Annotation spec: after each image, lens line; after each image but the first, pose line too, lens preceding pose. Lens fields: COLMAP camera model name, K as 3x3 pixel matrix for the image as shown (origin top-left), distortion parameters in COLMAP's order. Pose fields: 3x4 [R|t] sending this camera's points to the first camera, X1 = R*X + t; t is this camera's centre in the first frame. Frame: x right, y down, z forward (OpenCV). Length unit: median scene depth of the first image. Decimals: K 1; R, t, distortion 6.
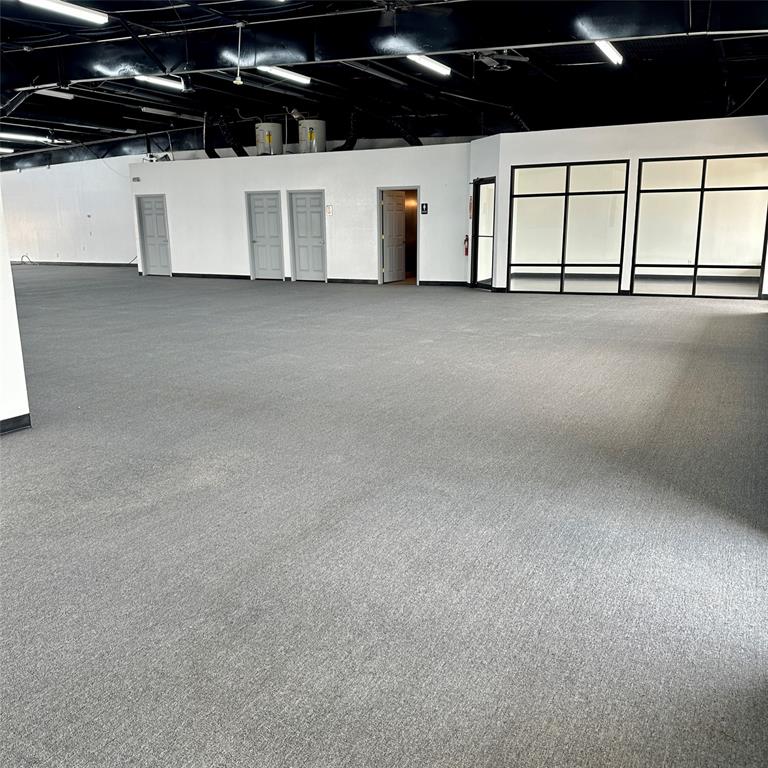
lens RADIAL K [[712.0, 0, 369.4], [0, 712.0, 384.9], [0, 0, 1]] dist [0.216441, -0.451399]
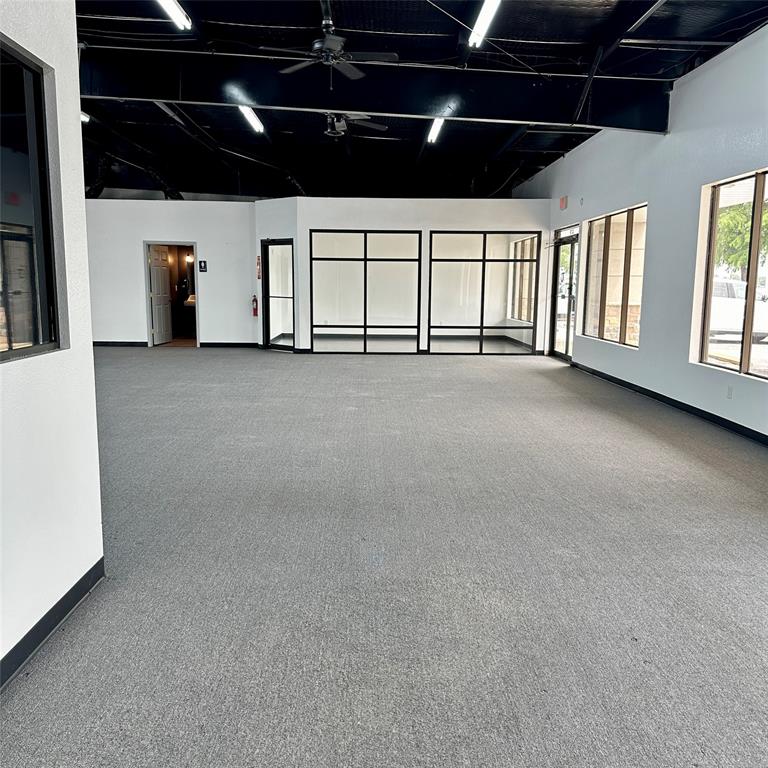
lens RADIAL K [[712.0, 0, 369.4], [0, 712.0, 384.9], [0, 0, 1]] dist [0.216441, -0.451399]
pose [[0.877858, -0.047177, 0.476592, -0.217286], [0.085155, 0.994655, -0.058392, -0.022219], [-0.471290, 0.091844, 0.877183, 0.108863]]
